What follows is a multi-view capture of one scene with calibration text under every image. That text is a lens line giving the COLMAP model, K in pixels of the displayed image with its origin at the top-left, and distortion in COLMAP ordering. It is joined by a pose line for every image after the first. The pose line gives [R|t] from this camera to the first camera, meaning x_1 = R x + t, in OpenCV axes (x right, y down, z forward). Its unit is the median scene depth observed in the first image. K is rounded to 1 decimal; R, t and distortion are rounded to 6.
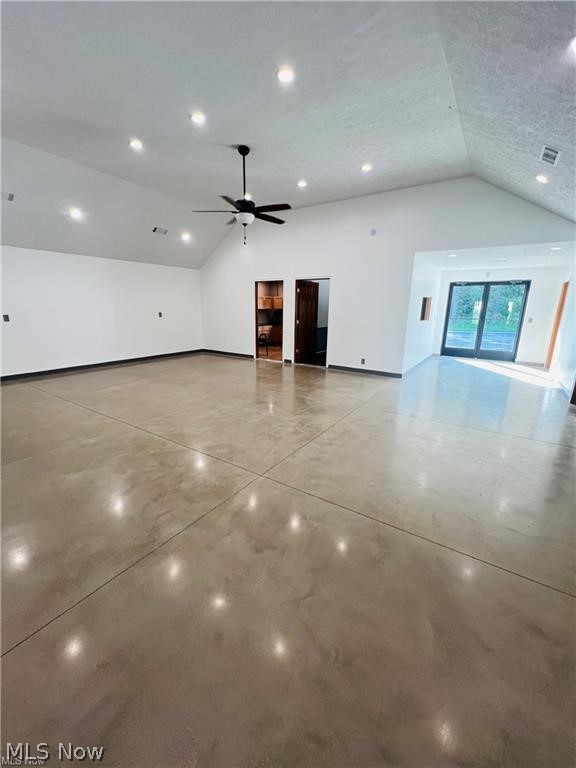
lens RADIAL K [[306.5, 0, 288.0], [0, 306.5, 384.0], [0, 0, 1]] dist [-0.000617, -0.000014]
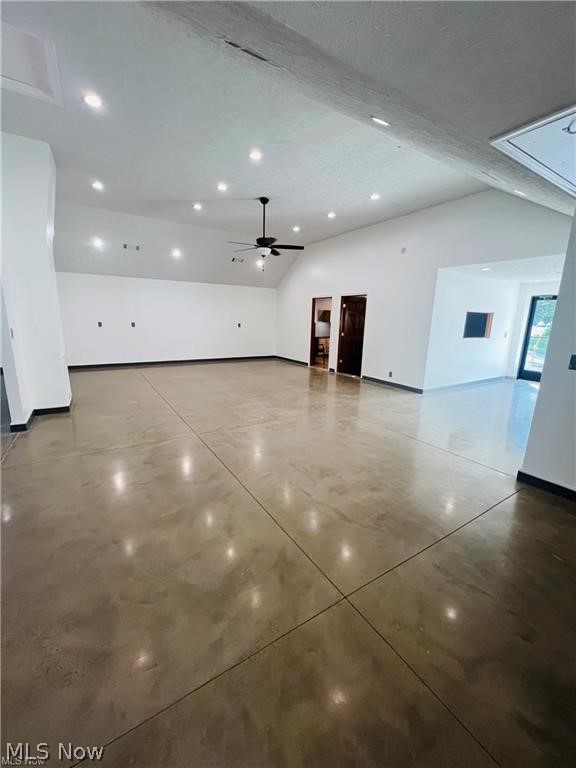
lens RADIAL K [[306.5, 0, 288.0], [0, 306.5, 384.0], [0, 0, 1]] dist [-0.000617, -0.000014]
pose [[0.916993, 0.096184, -0.387134, 0.304410], [-0.112572, 0.993446, -0.019825, 0.015331], [0.382690, 0.061760, 0.921810, -0.065652]]
